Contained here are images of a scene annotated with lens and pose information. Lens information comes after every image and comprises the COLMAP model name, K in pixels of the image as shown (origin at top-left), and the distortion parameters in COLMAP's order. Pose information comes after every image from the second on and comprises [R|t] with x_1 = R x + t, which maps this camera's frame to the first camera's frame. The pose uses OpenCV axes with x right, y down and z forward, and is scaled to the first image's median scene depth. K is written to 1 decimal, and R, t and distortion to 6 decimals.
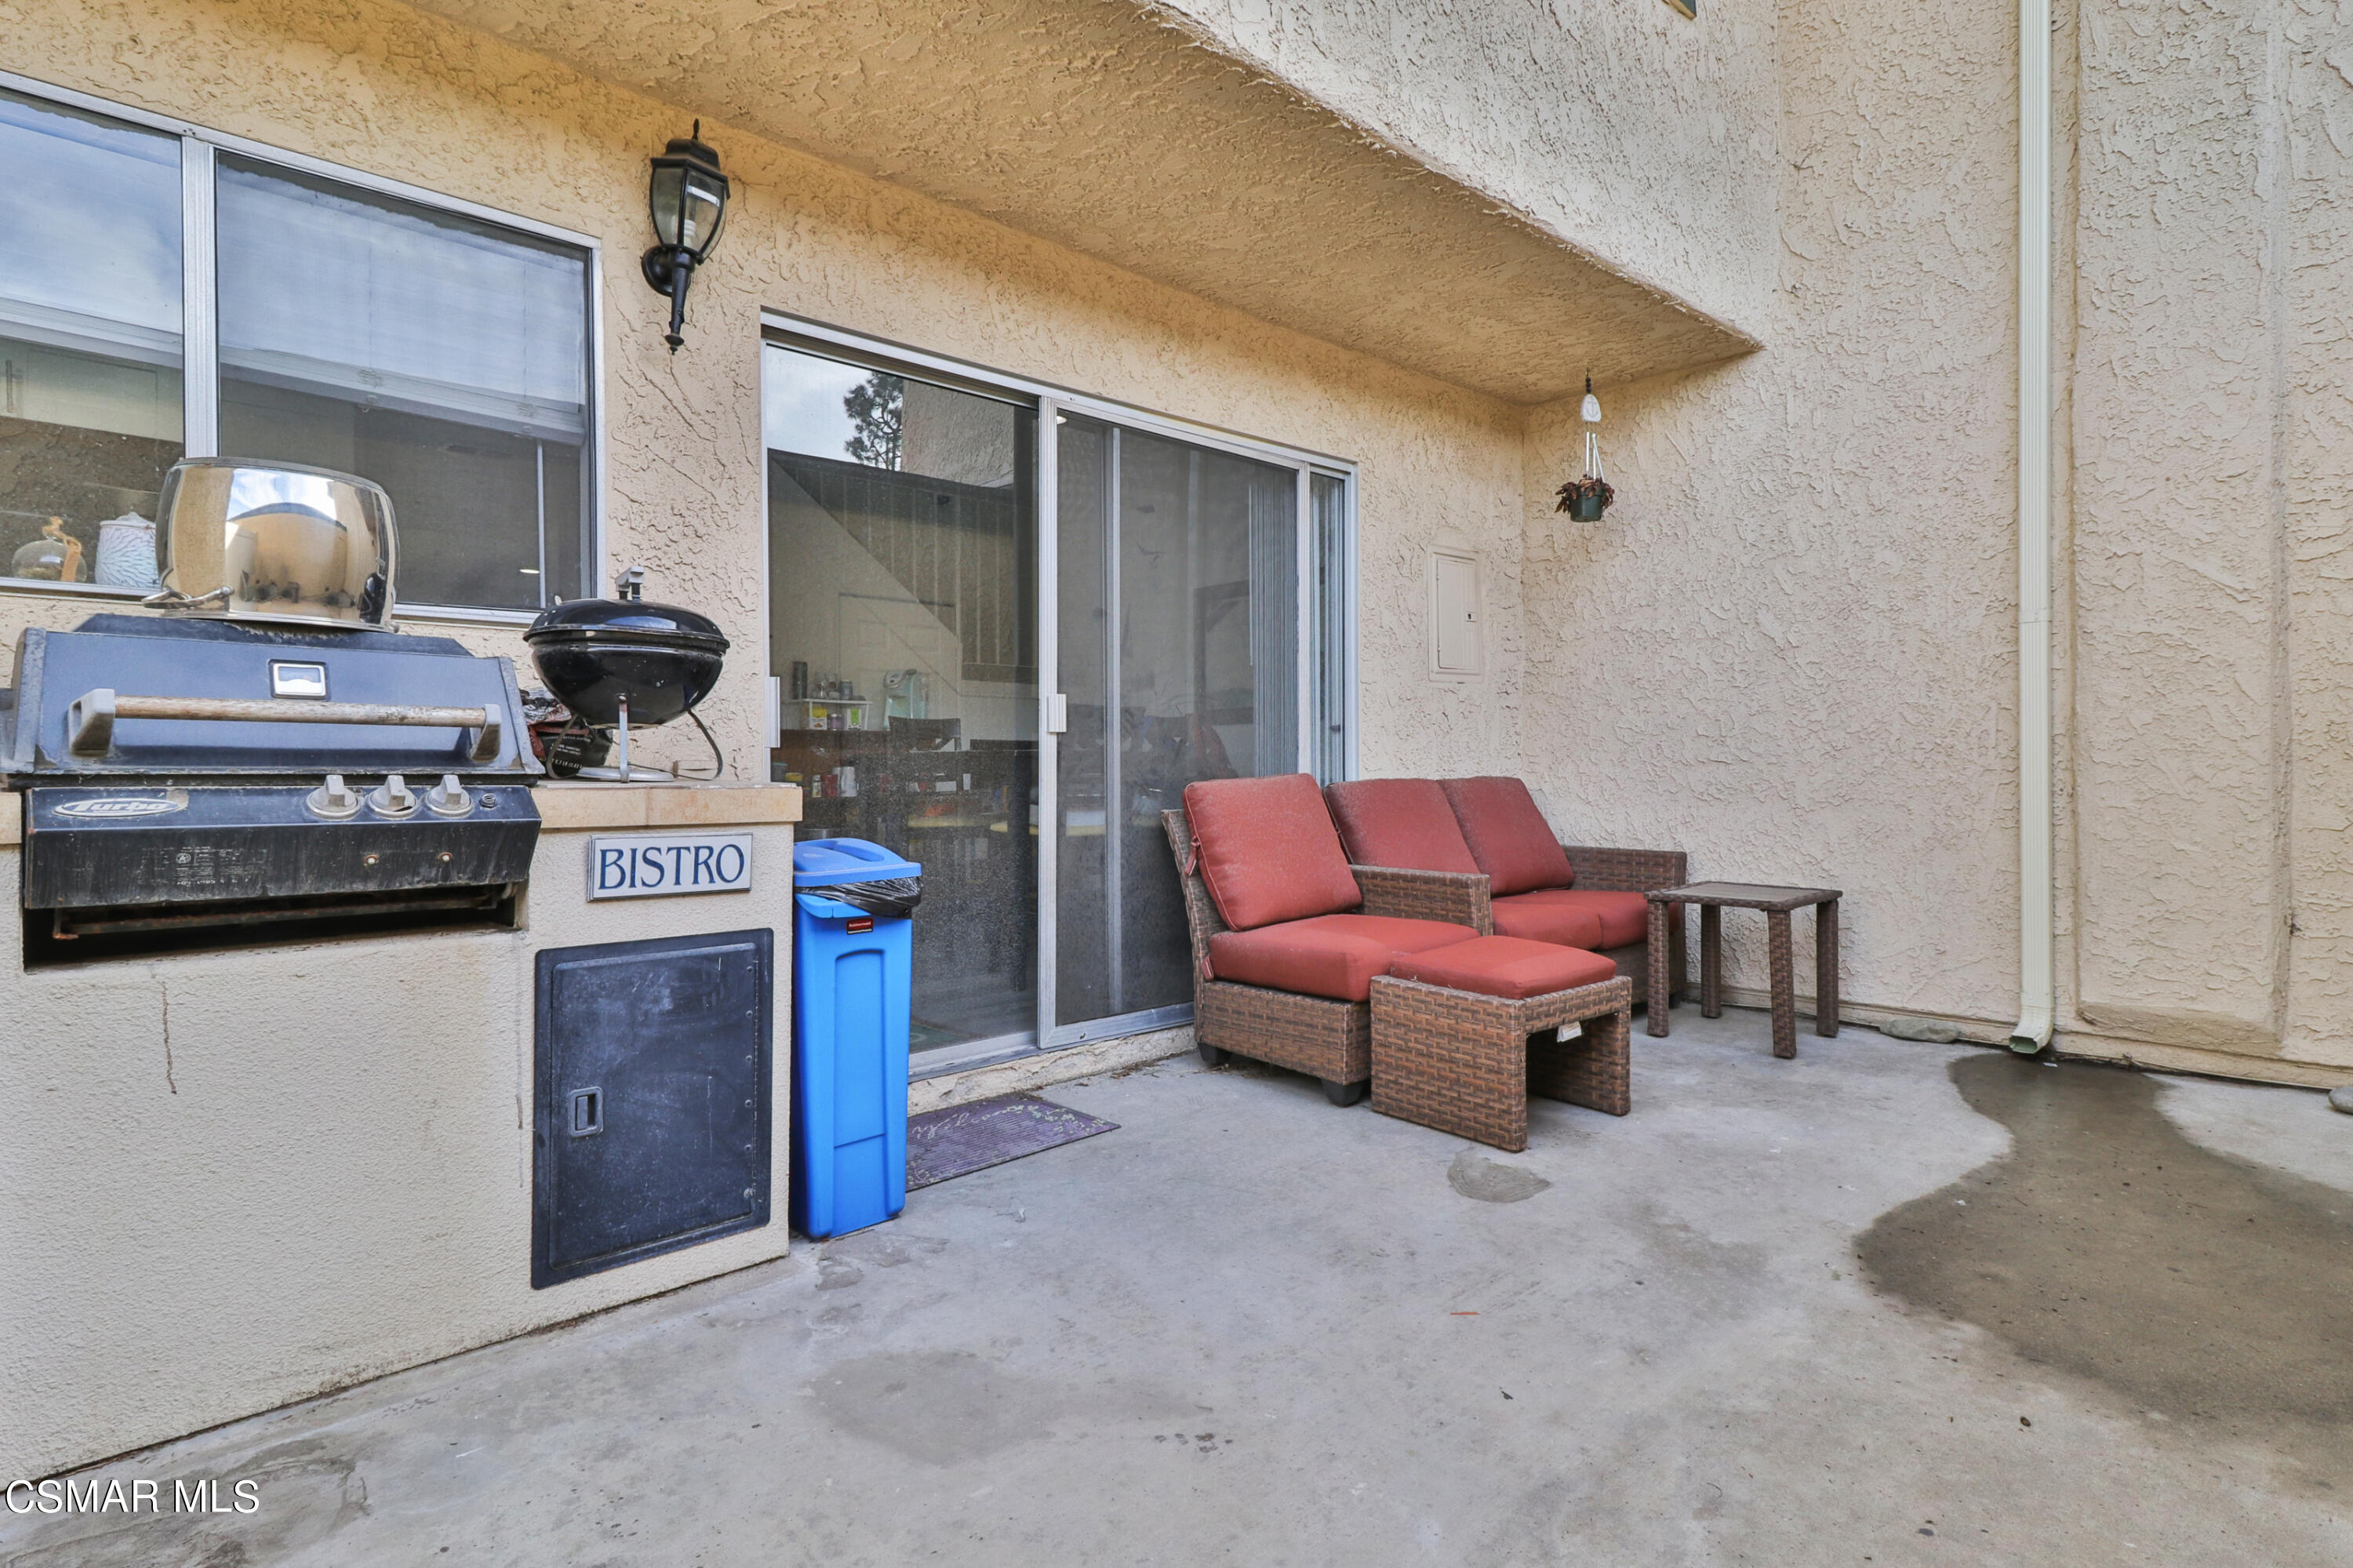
lens RADIAL K [[1223.0, 0, 1176.3], [0, 1223.0, 754.8], [0, 0, 1]] dist [0.026060, -0.009912]
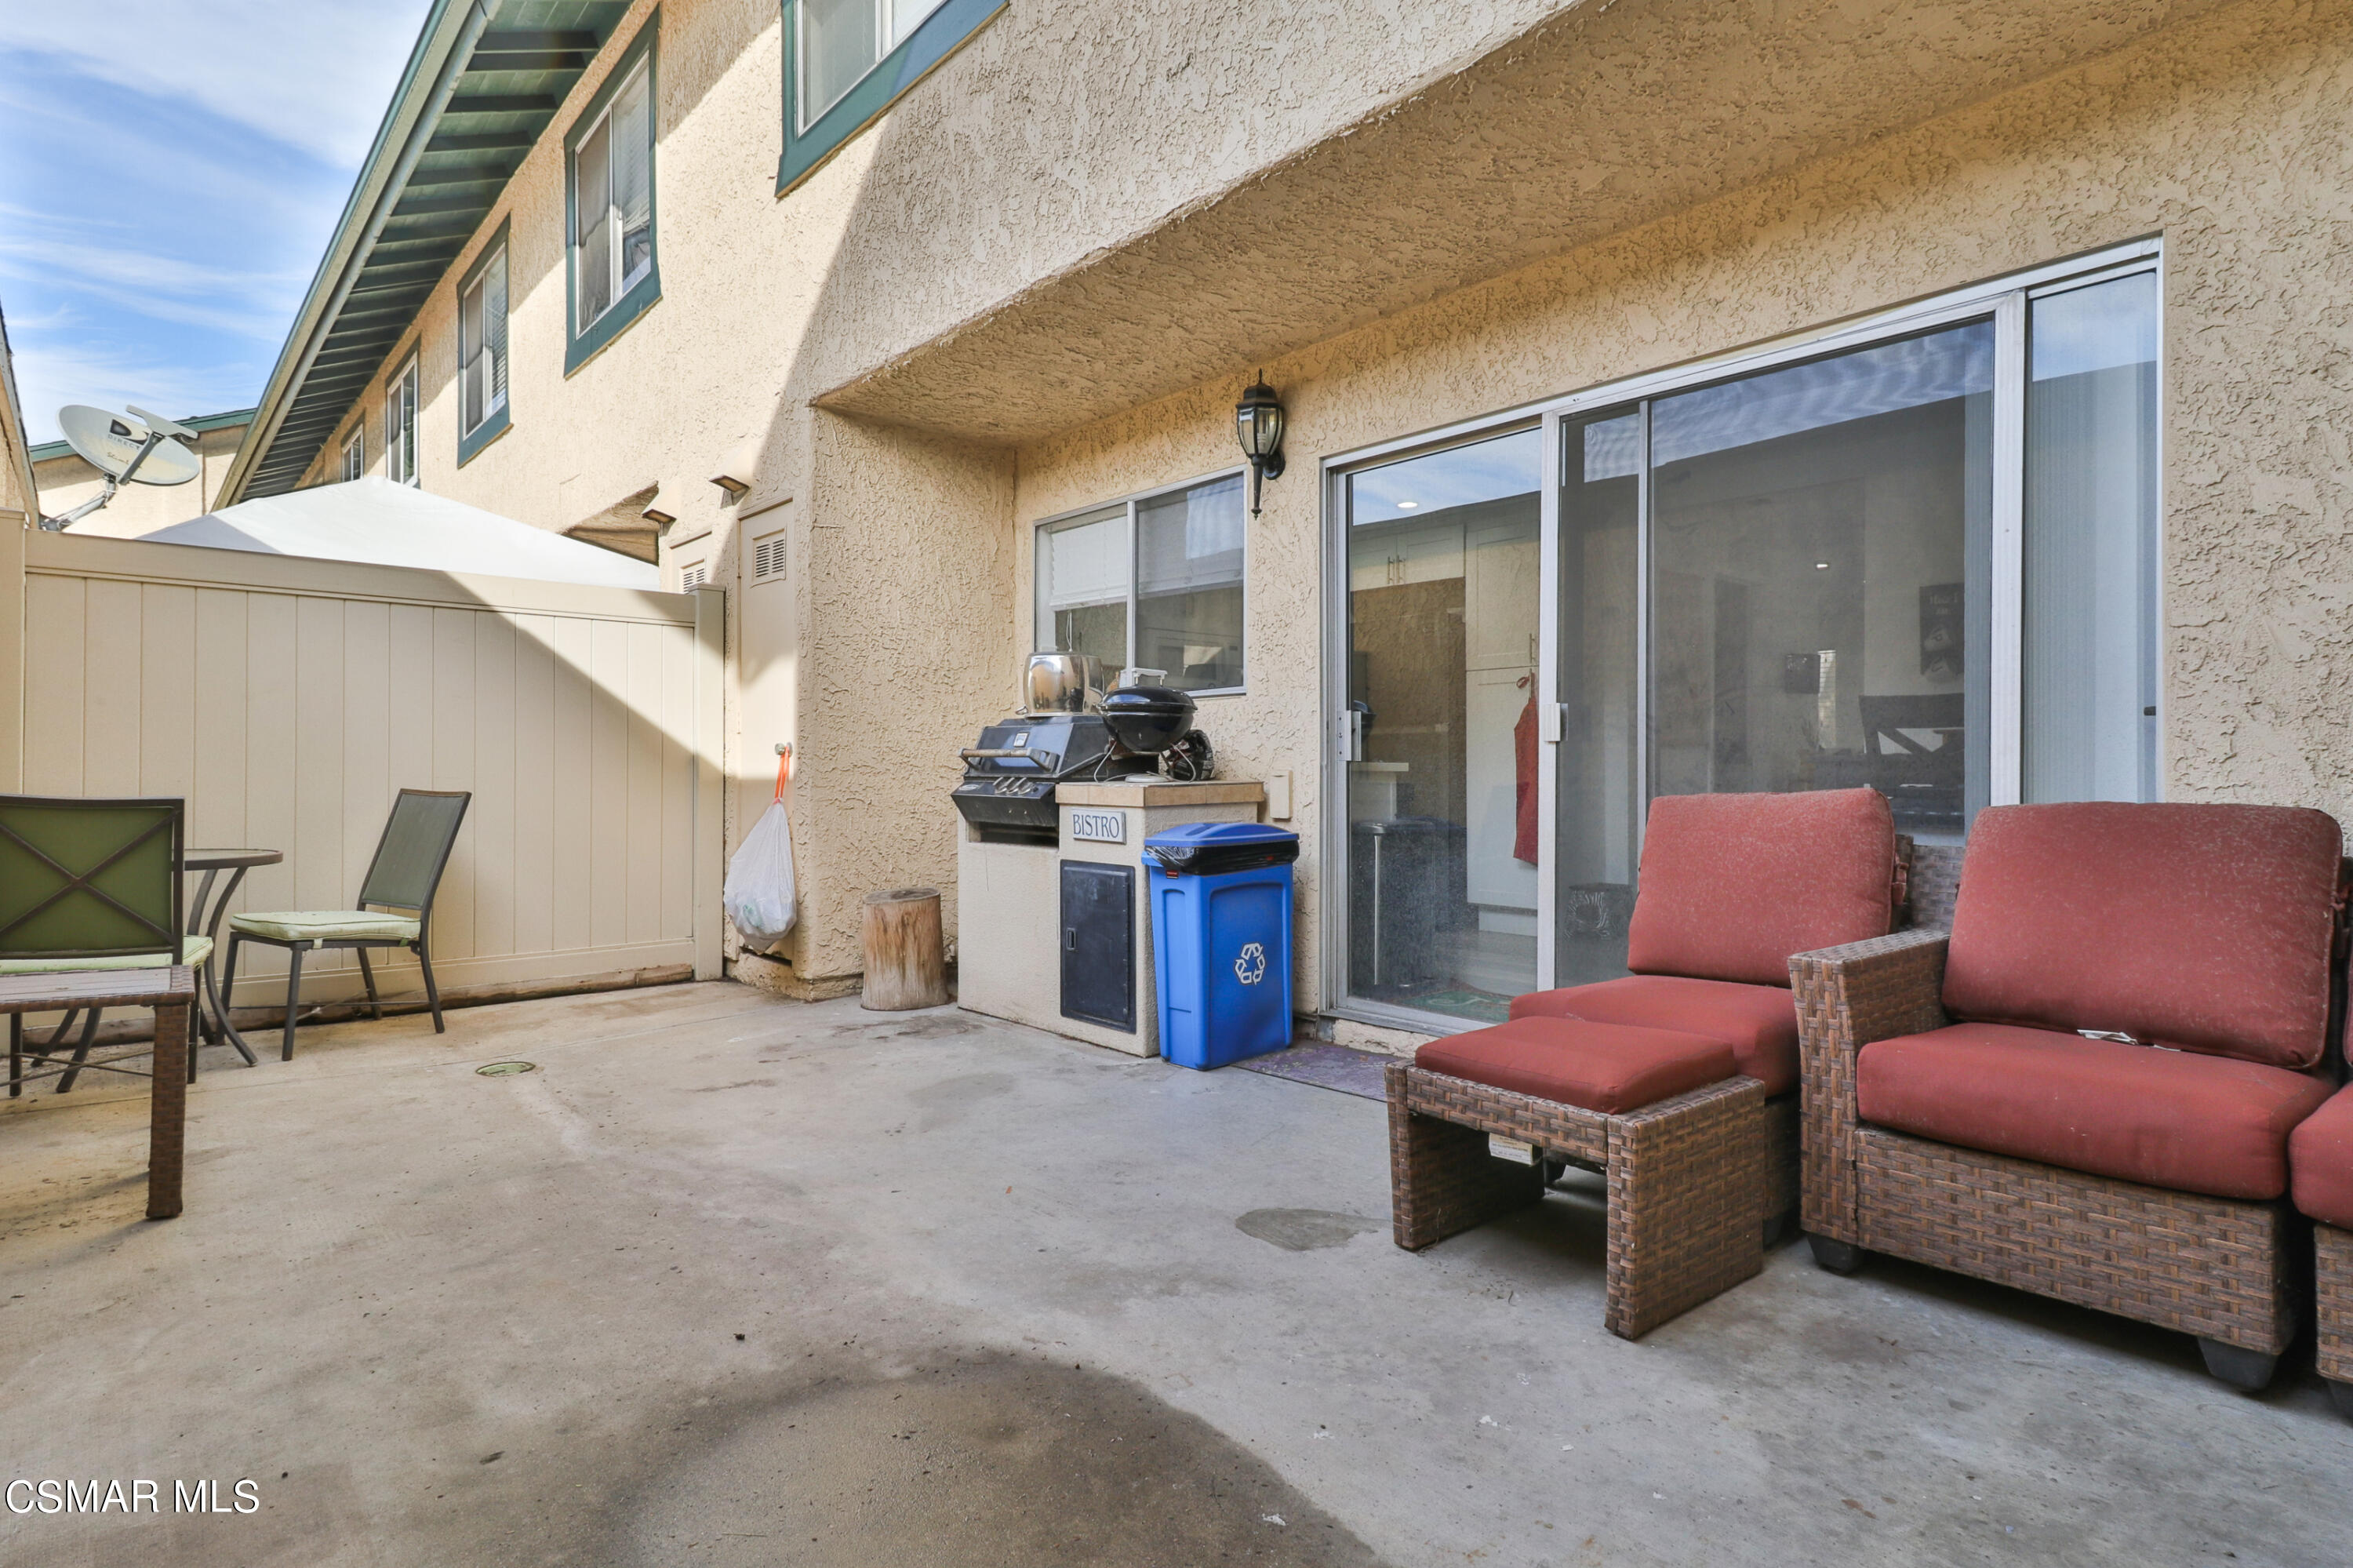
lens RADIAL K [[1223.0, 0, 1176.3], [0, 1223.0, 754.8], [0, 0, 1]] dist [0.026060, -0.009912]
pose [[-0.037696, -0.009327, -0.999246, 1.353450], [0.007891, 0.999922, -0.009631, -0.001860], [0.999258, -0.008248, -0.037619, 1.072074]]
